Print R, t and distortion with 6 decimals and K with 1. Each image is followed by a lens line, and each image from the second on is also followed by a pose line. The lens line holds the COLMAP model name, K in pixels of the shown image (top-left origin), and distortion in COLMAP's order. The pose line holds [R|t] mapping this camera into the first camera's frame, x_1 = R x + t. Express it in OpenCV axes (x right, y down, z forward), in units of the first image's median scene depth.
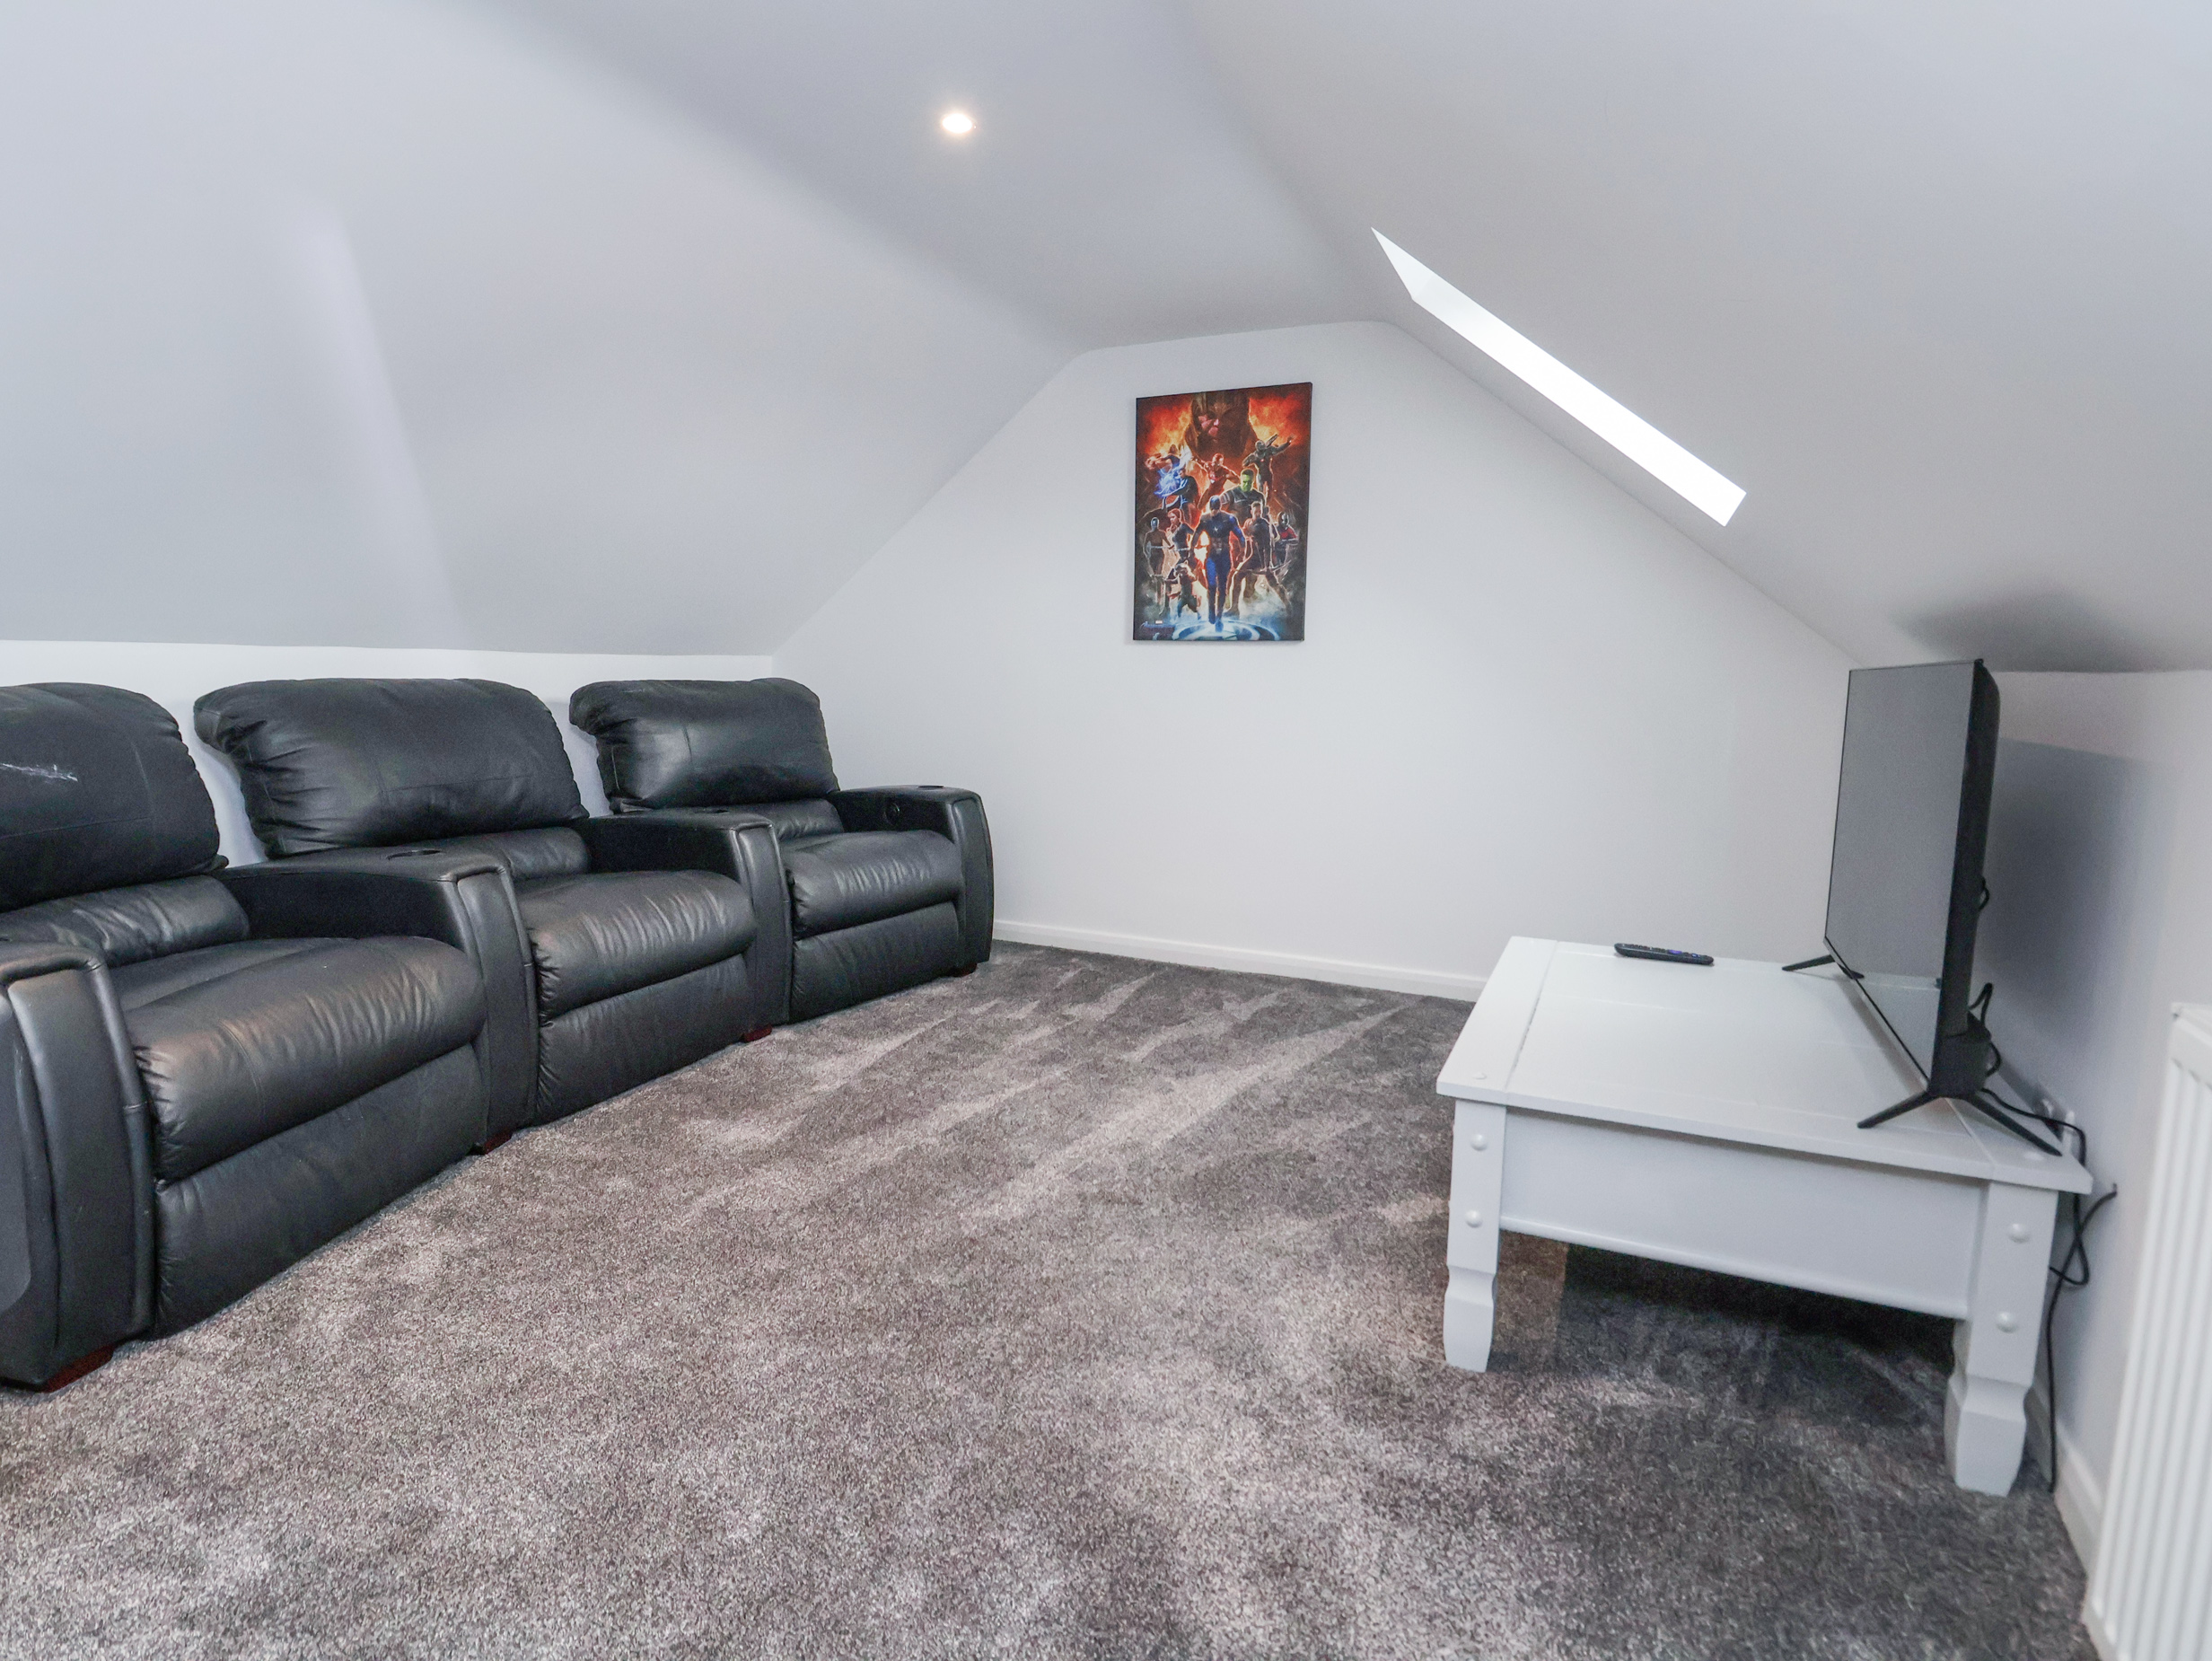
lens RADIAL K [[1160.7, 0, 1139.5], [0, 1160.7, 821.8], [0, 0, 1]] dist [0.004191, -0.015684]
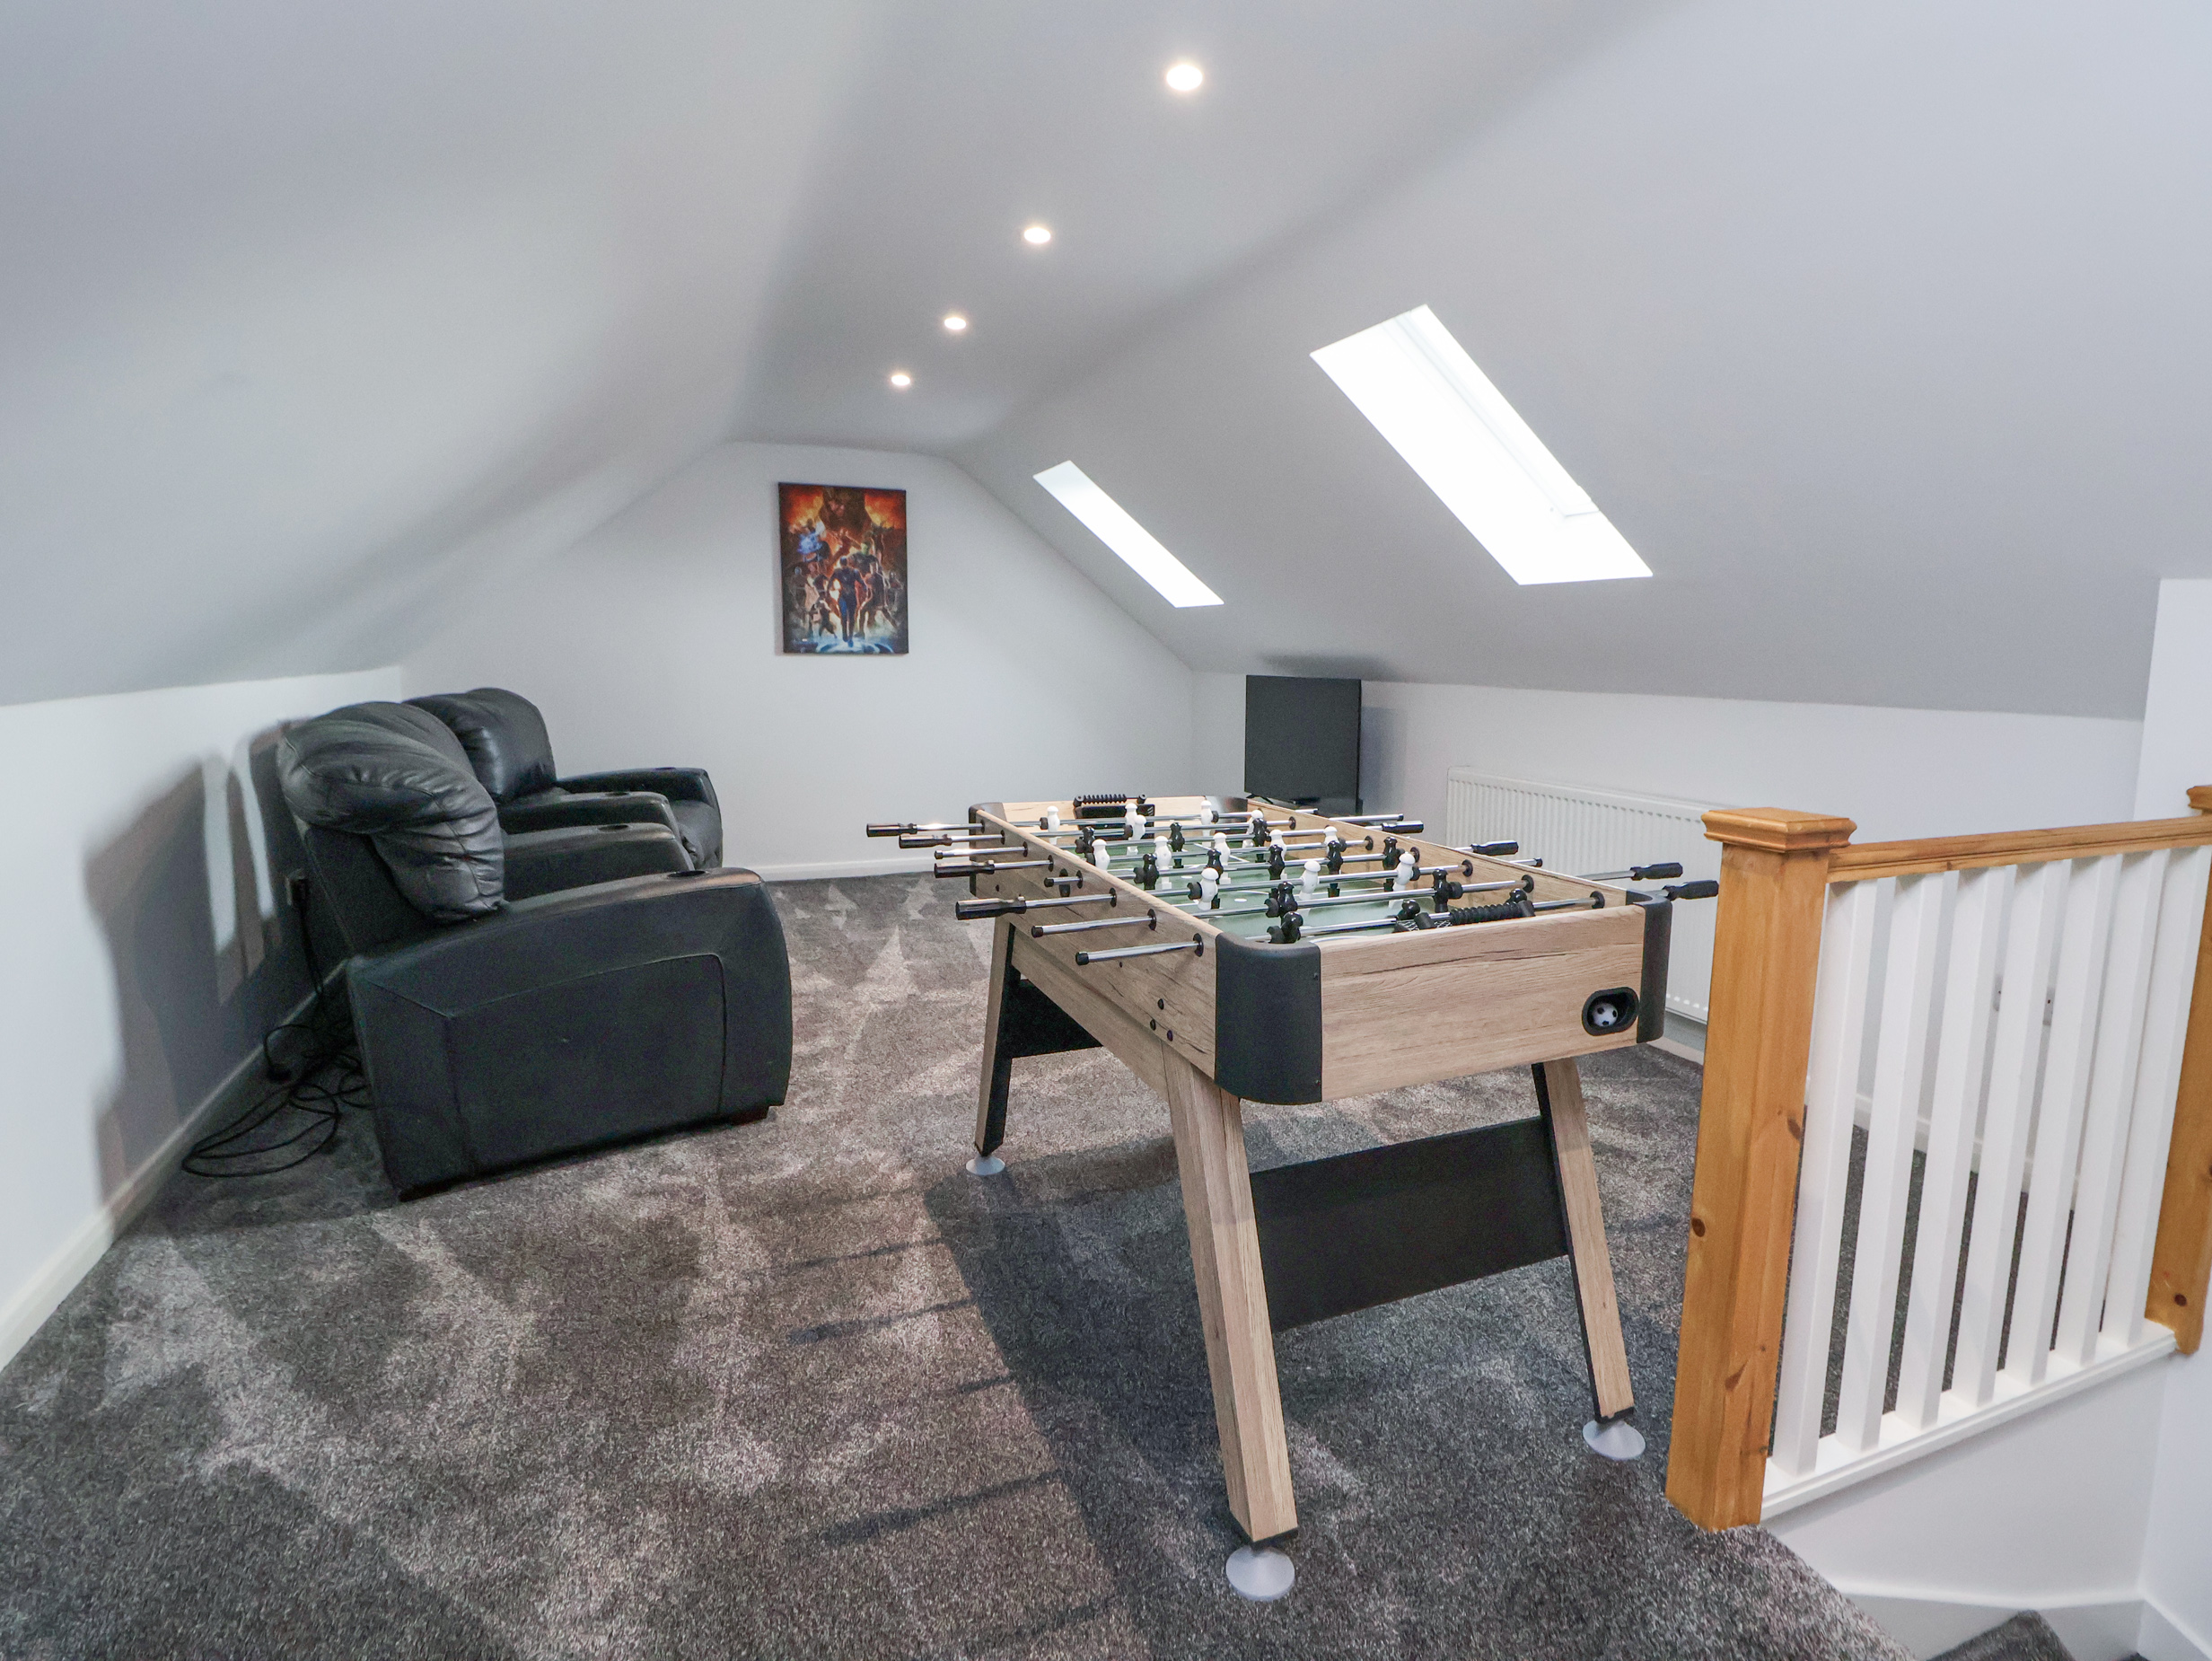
lens RADIAL K [[1160.7, 0, 1139.5], [0, 1160.7, 821.8], [0, 0, 1]] dist [0.004191, -0.015684]
pose [[0.676864, -0.118706, 0.726474, -0.795780], [0.097074, 0.992687, 0.071760, -0.012612], [-0.729679, 0.021950, 0.683437, -0.285176]]
